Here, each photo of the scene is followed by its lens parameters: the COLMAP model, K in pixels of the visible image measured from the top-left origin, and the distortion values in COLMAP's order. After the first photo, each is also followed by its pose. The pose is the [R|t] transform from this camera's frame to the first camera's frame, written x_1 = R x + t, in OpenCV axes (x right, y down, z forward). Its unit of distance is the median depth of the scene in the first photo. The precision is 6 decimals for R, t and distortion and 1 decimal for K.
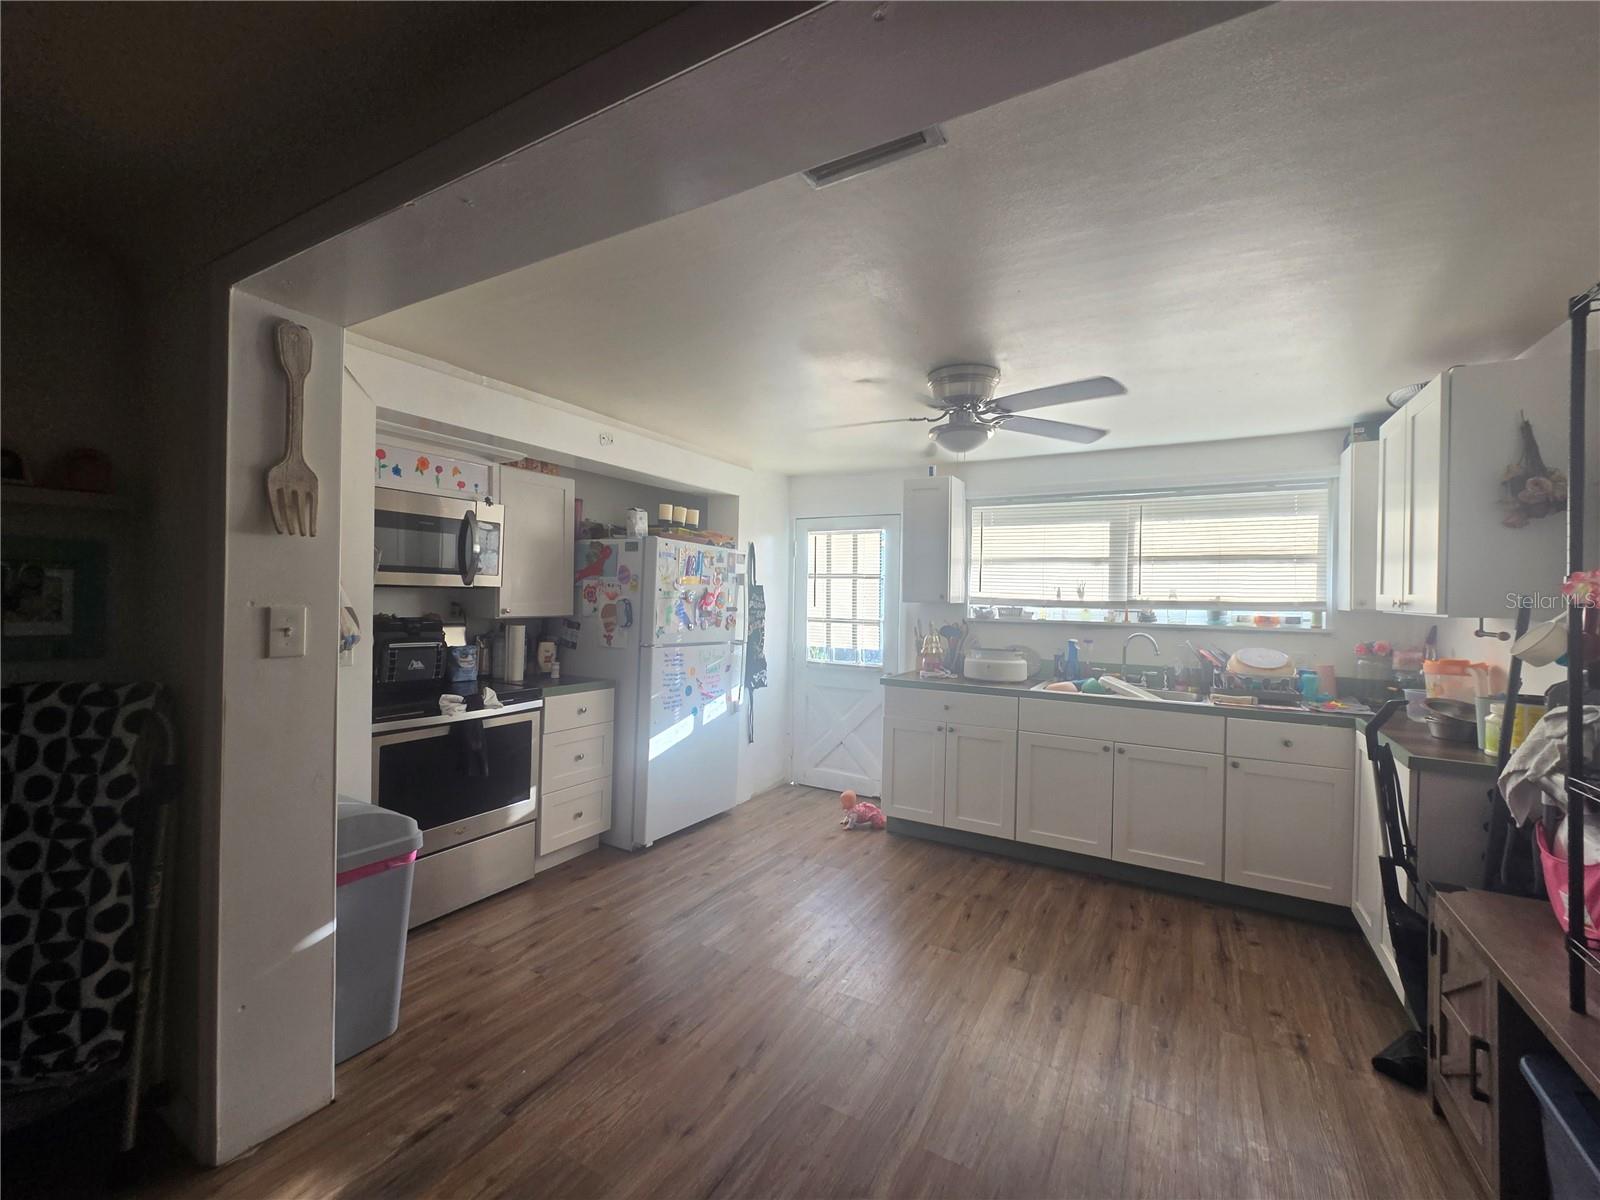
lens RADIAL K [[645.5, 0, 820.6], [0, 645.5, 599.6], [0, 0, 1]] dist [-0.001427, 0.000078]
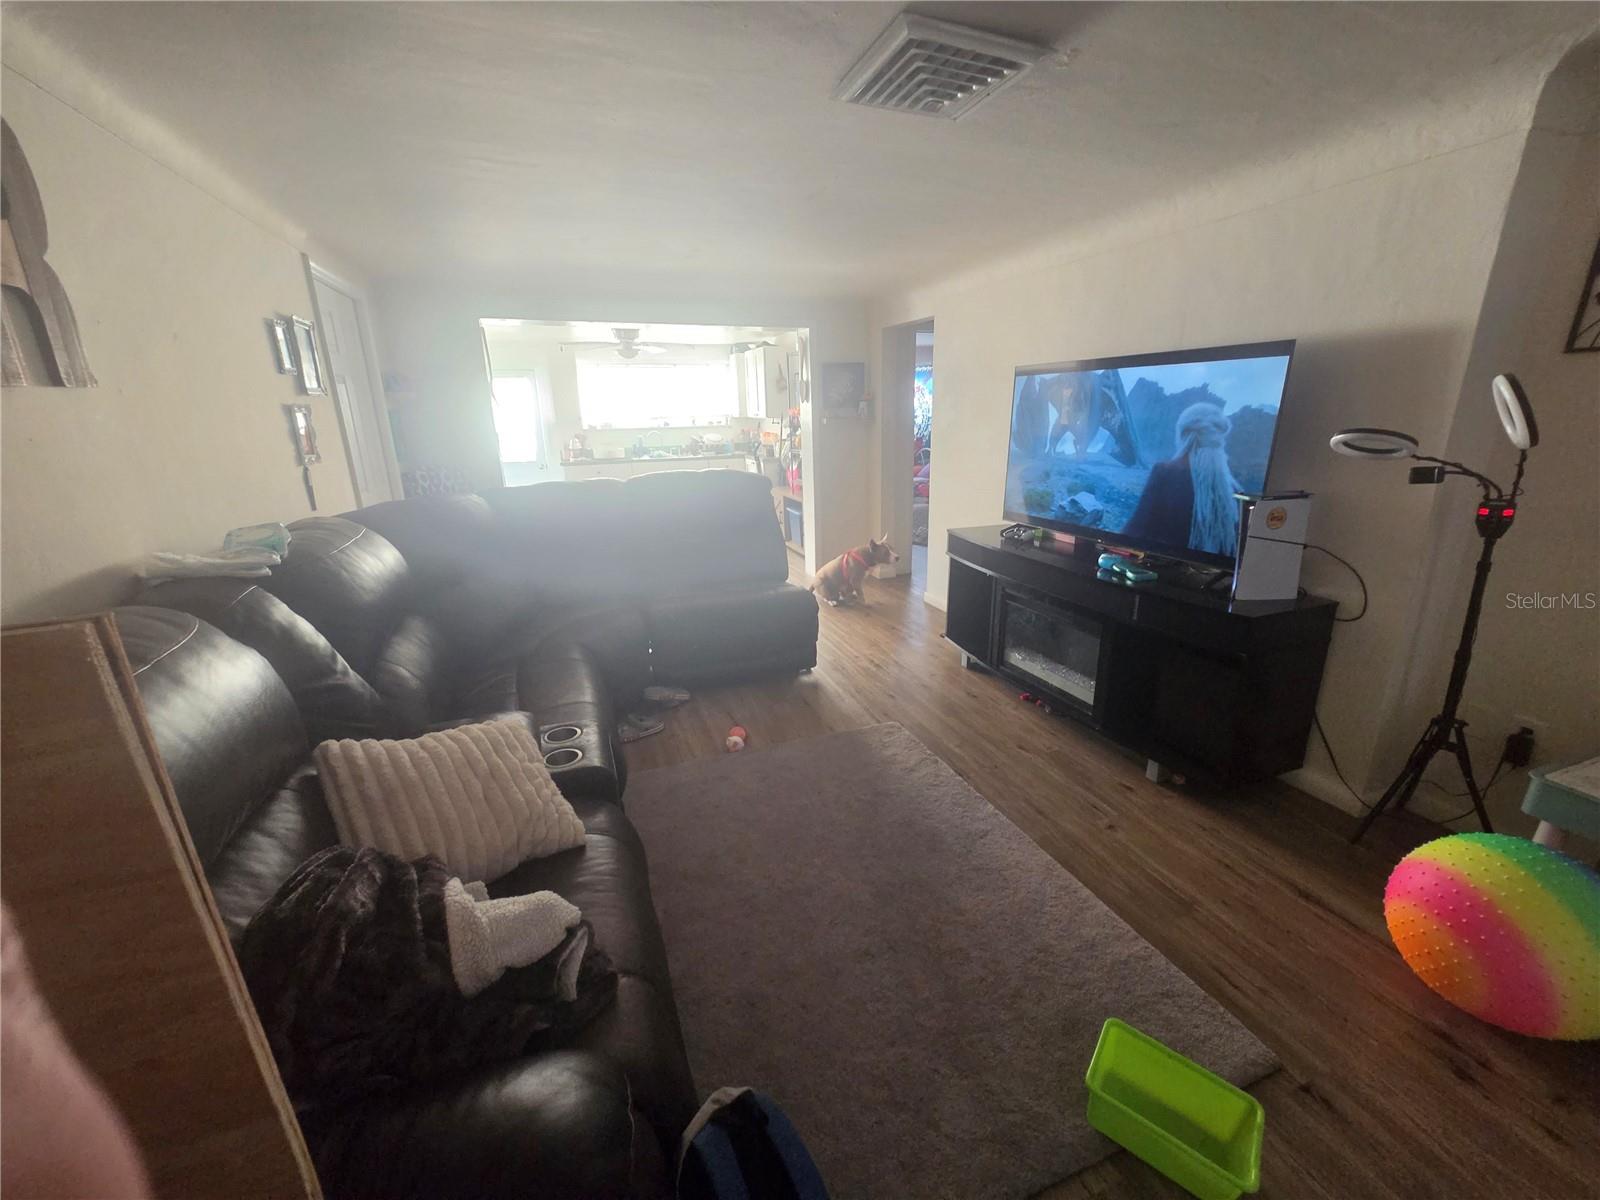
lens RADIAL K [[645.5, 0, 820.6], [0, 645.5, 599.6], [0, 0, 1]] dist [-0.001427, 0.000078]
pose [[0.621604, -0.252579, 0.741493, -1.048320], [0.035178, 0.954635, 0.295693, -0.035110], [-0.782541, -0.157719, 0.602290, -0.923608]]
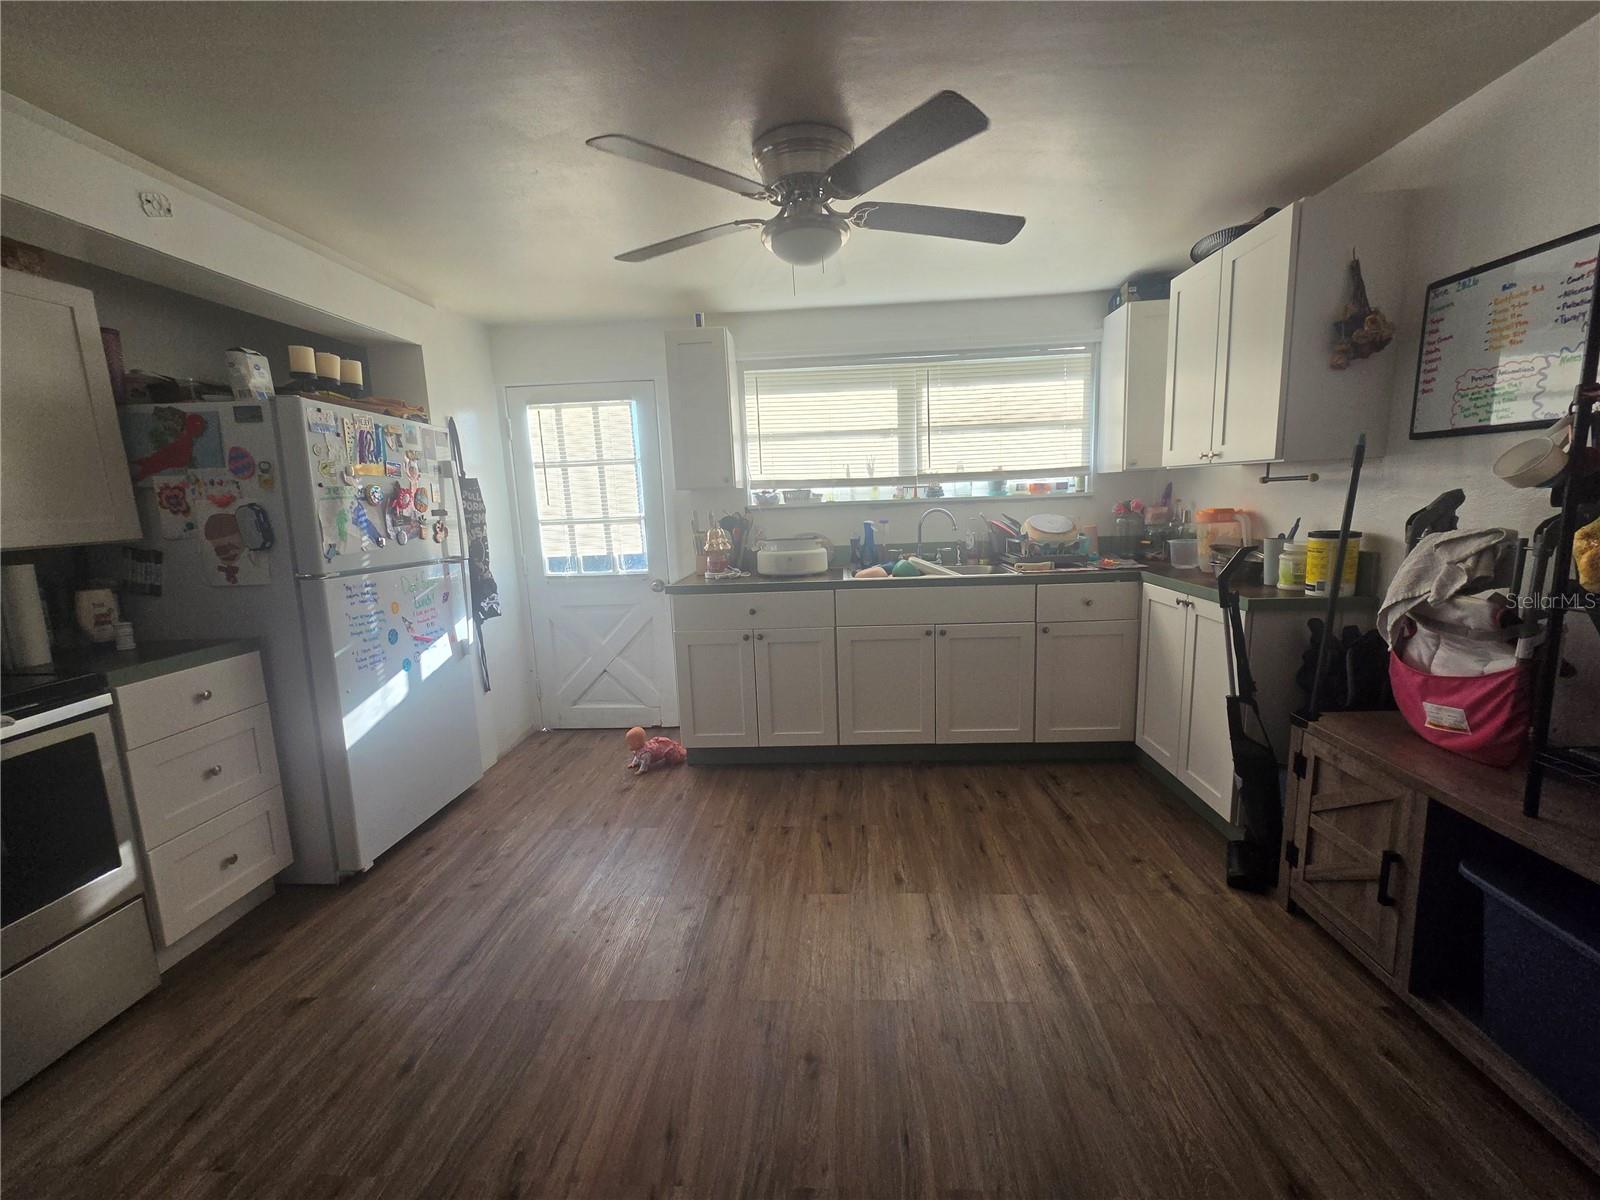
lens RADIAL K [[650.5, 0, 800.0], [0, 650.5, 600.0], [0, 0, 1]] dist [-0.002625, 0.000363]
pose [[0.899421, -0.122481, 0.419571, -0.105912], [0.058389, 0.985000, 0.162375, 0.018616], [-0.433165, -0.121545, 0.893082, 0.221914]]
